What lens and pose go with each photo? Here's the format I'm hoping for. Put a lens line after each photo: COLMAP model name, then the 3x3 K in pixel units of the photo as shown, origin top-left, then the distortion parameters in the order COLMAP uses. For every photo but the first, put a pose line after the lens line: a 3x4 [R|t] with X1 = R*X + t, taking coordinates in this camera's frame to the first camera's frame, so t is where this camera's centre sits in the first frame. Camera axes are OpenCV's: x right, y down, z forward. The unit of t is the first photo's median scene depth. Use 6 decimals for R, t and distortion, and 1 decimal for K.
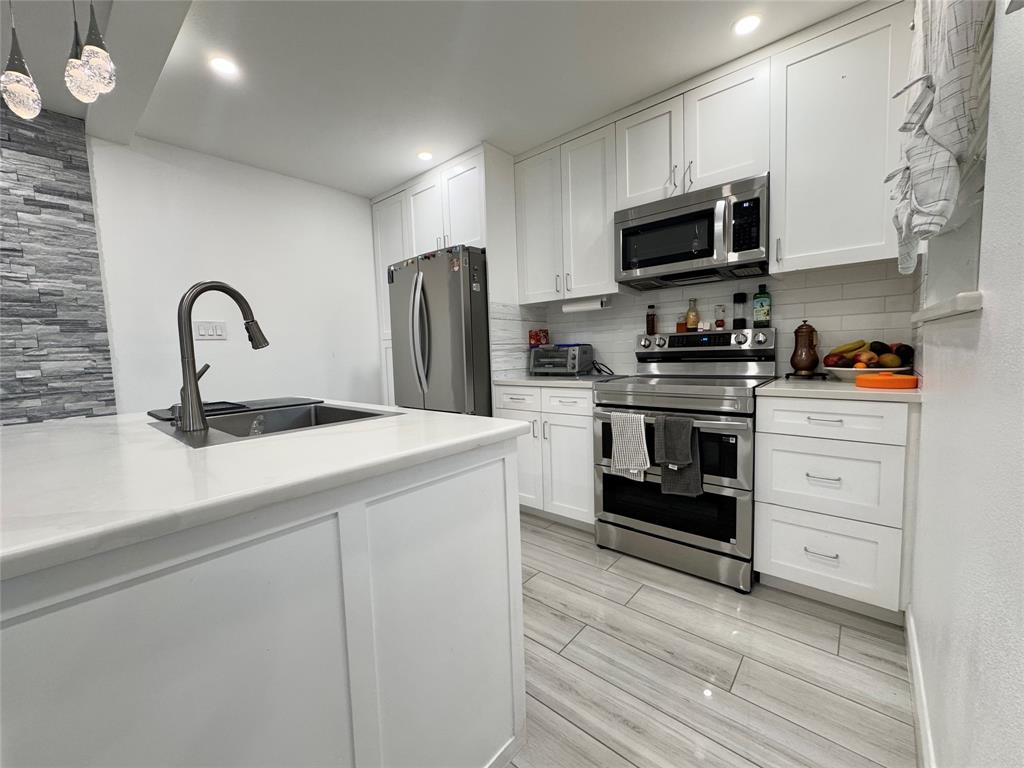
lens RADIAL K [[408.1, 0, 514.4], [0, 408.1, 382.7], [0, 0, 1]] dist [-0.008104, 0.000806]
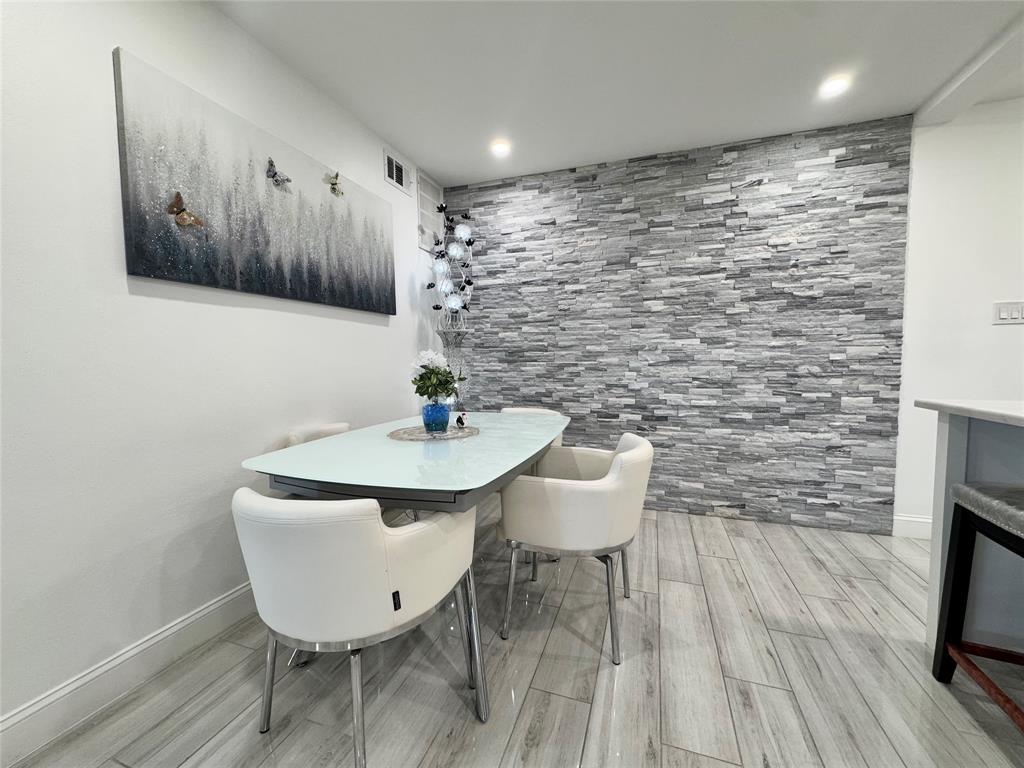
lens RADIAL K [[408.1, 0, 508.5], [0, 408.1, 382.1], [0, 0, 1]] dist [-0.008104, 0.000806]
pose [[0.364795, 0.086515, -0.927060, -0.416084], [-0.078336, 0.994995, 0.062030, 0.050638], [0.927787, 0.049994, 0.369746, -0.305690]]
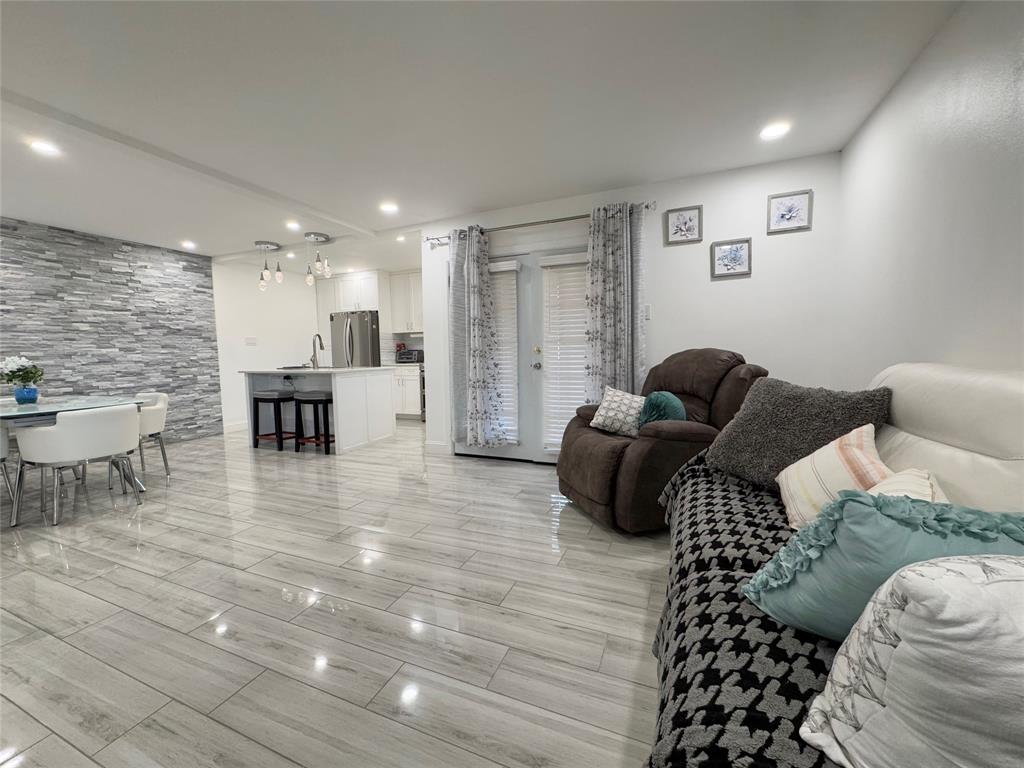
lens RADIAL K [[408.1, 0, 516.0], [0, 408.1, 382.9], [0, 0, 1]] dist [-0.008104, 0.000806]
pose [[0.949733, -0.006699, 0.312988, -0.063014], [0.009632, 0.999923, -0.007825, 0.164930], [-0.312912, 0.010447, 0.949725, -1.941322]]
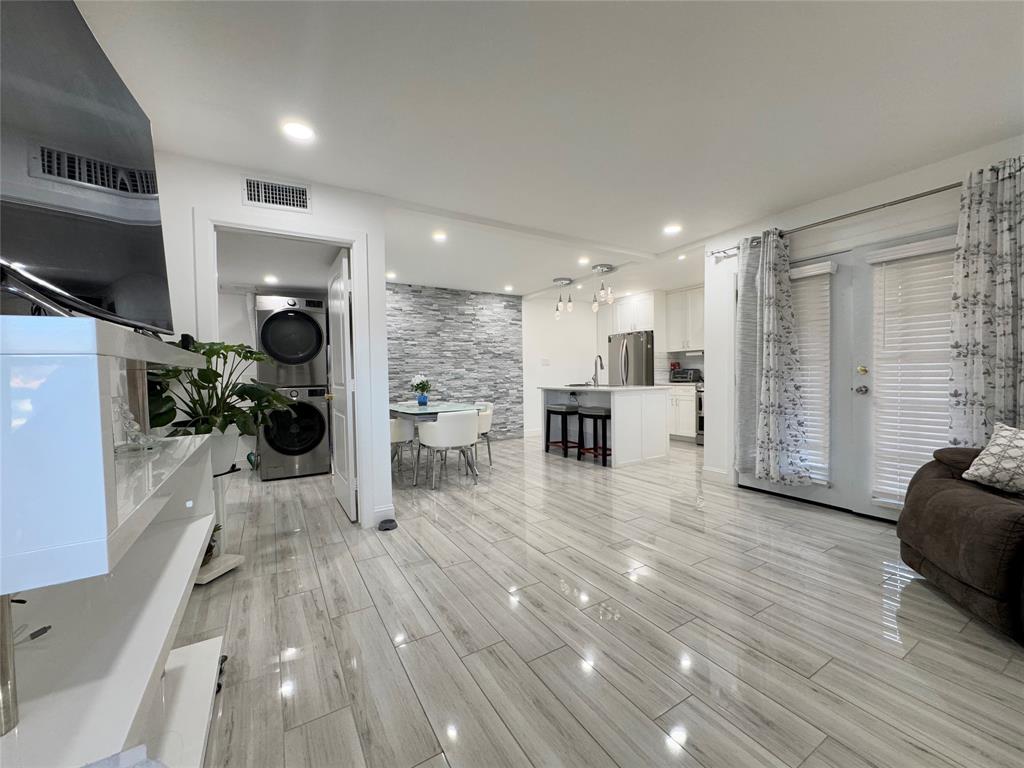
lens RADIAL K [[408.1, 0, 511.5], [0, 408.1, 383.5], [0, 0, 1]] dist [-0.008104, 0.000806]
pose [[0.947677, 0.025839, -0.318182, -0.109284], [-0.040696, 0.998365, -0.040136, 0.160119], [0.316625, 0.050984, 0.947180, -1.973493]]
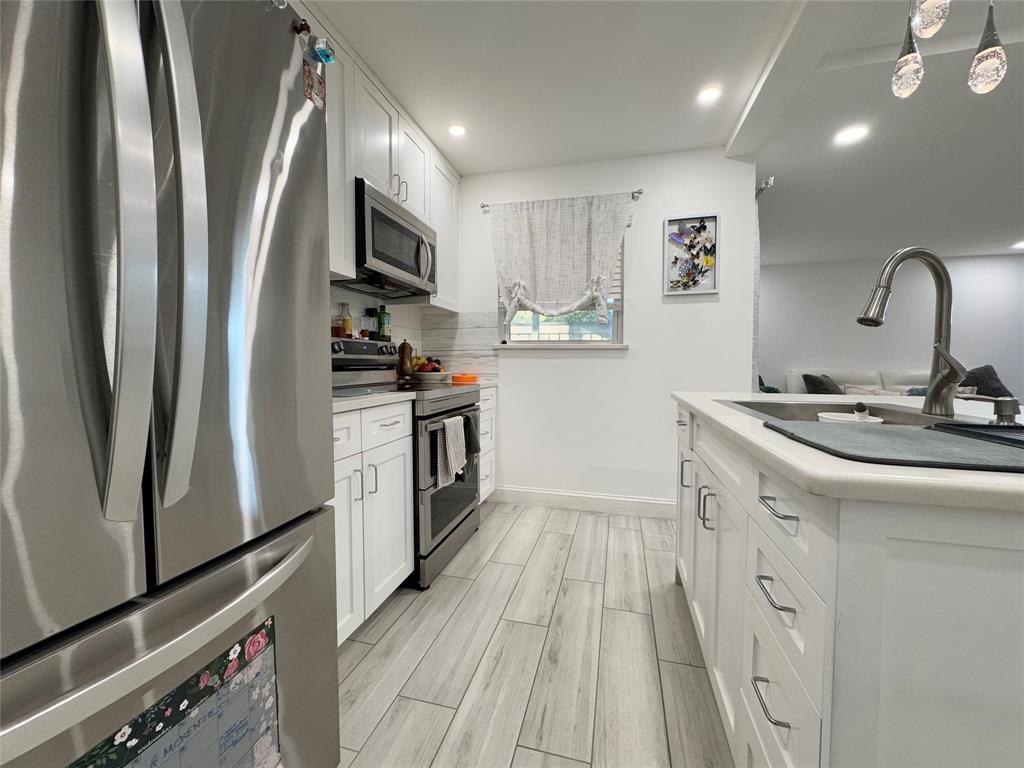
lens RADIAL K [[408.1, 0, 510.3], [0, 408.1, 382.8], [0, 0, 1]] dist [-0.008104, 0.000806]
pose [[-0.433825, -0.010660, 0.900934, -0.616329], [0.081051, 0.995414, 0.050807, -0.044287], [-0.897344, 0.095063, -0.430971, 1.174747]]
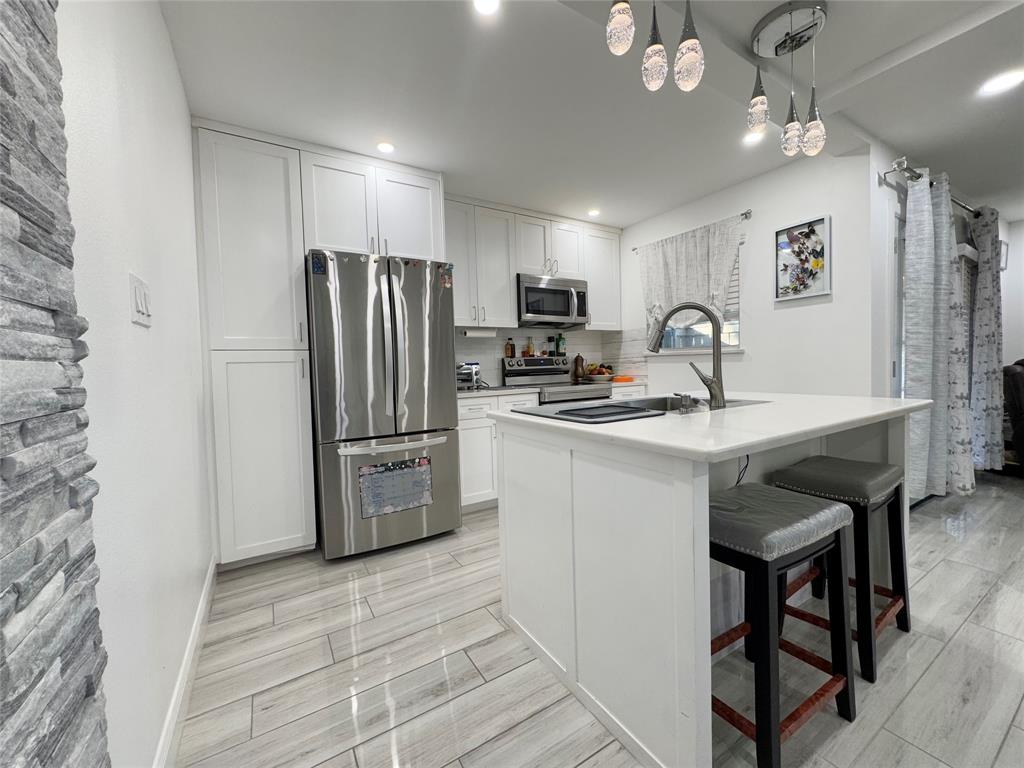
lens RADIAL K [[408.1, 0, 509.0], [0, 408.1, 381.5], [0, 0, 1]] dist [-0.008104, 0.000806]
pose [[0.314498, -0.012600, 0.949175, -1.223071], [0.095496, 0.995259, -0.018430, -0.007692], [-0.944442, 0.096439, 0.314210, 0.639909]]
